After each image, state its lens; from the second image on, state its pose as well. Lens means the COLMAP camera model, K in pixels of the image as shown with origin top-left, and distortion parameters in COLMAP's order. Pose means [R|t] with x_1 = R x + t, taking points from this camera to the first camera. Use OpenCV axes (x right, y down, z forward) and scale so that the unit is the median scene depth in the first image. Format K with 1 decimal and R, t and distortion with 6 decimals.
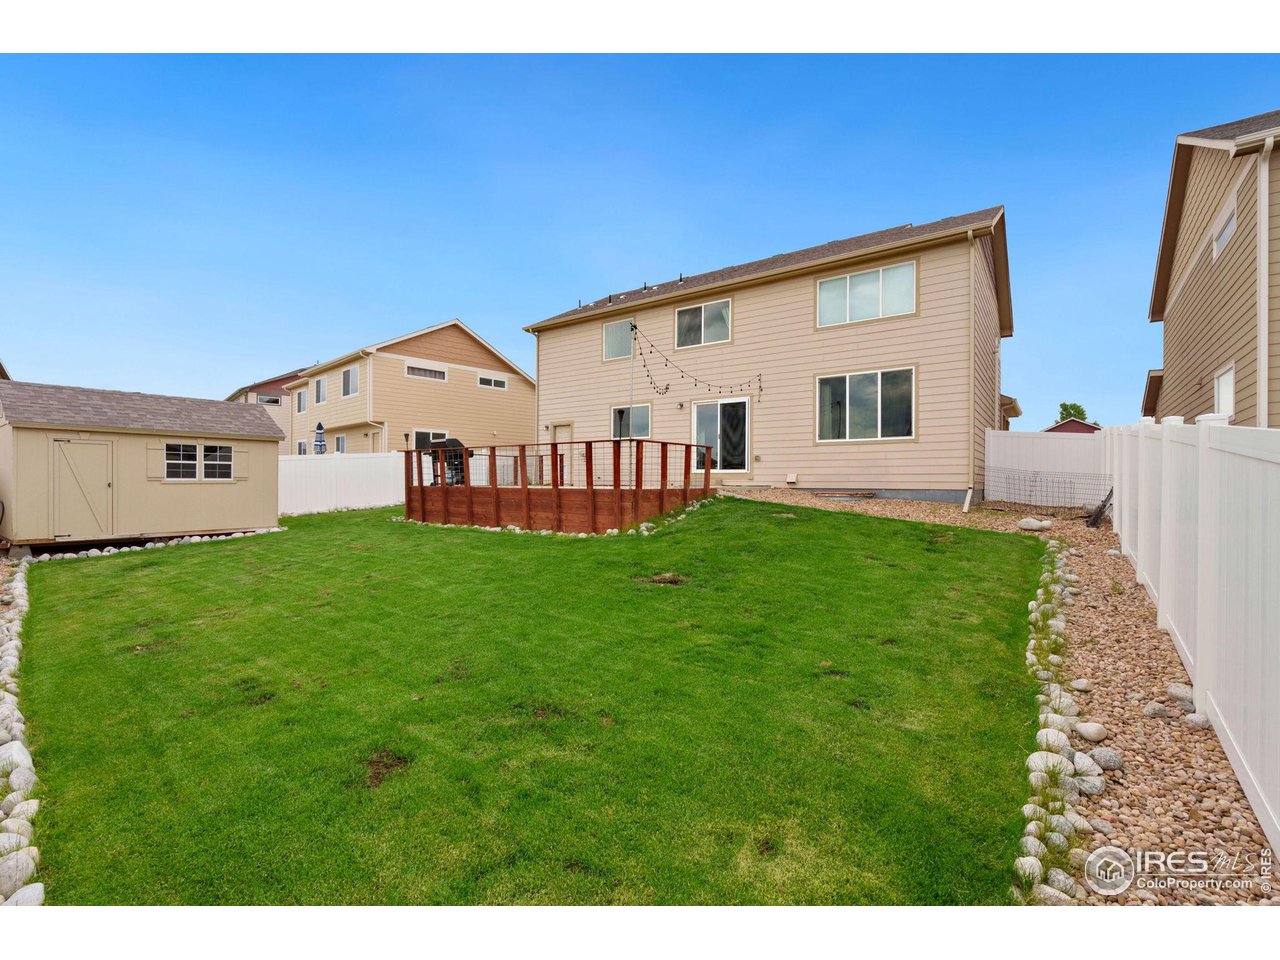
lens RADIAL K [[579.0, 0, 631.6], [0, 579.0, 481.3], [0, 0, 1]] dist [0.000187, 0.000802]
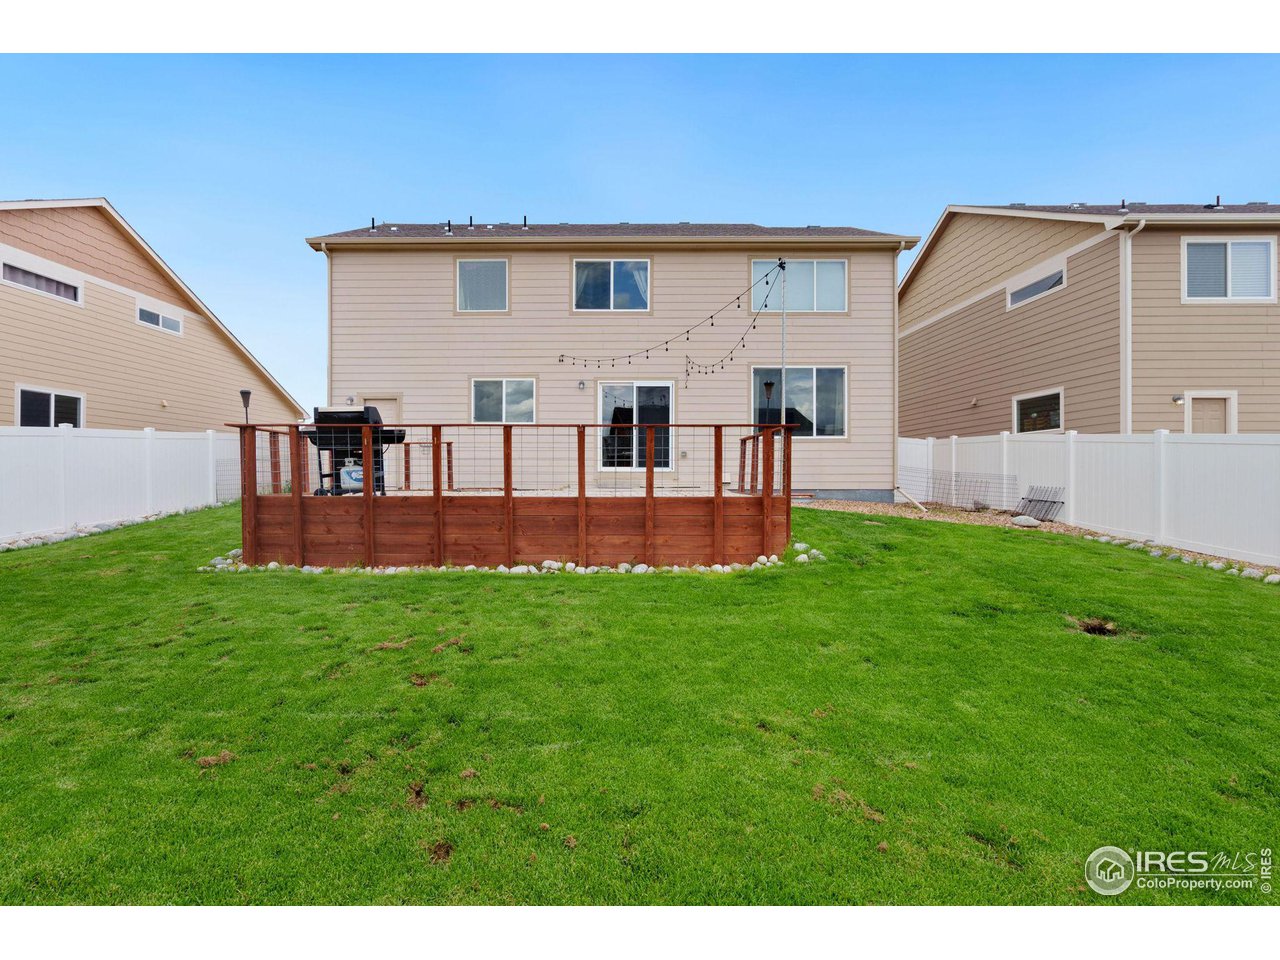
lens RADIAL K [[609.8, 0, 640.0], [0, 609.8, 480.0], [0, 0, 1]] dist [-0.001937, 0.000810]
pose [[0.804454, -0.004222, 0.594000, -0.364373], [0.003123, 0.999991, 0.002879, -0.005505], [-0.594007, -0.000461, 0.804460, 0.319514]]
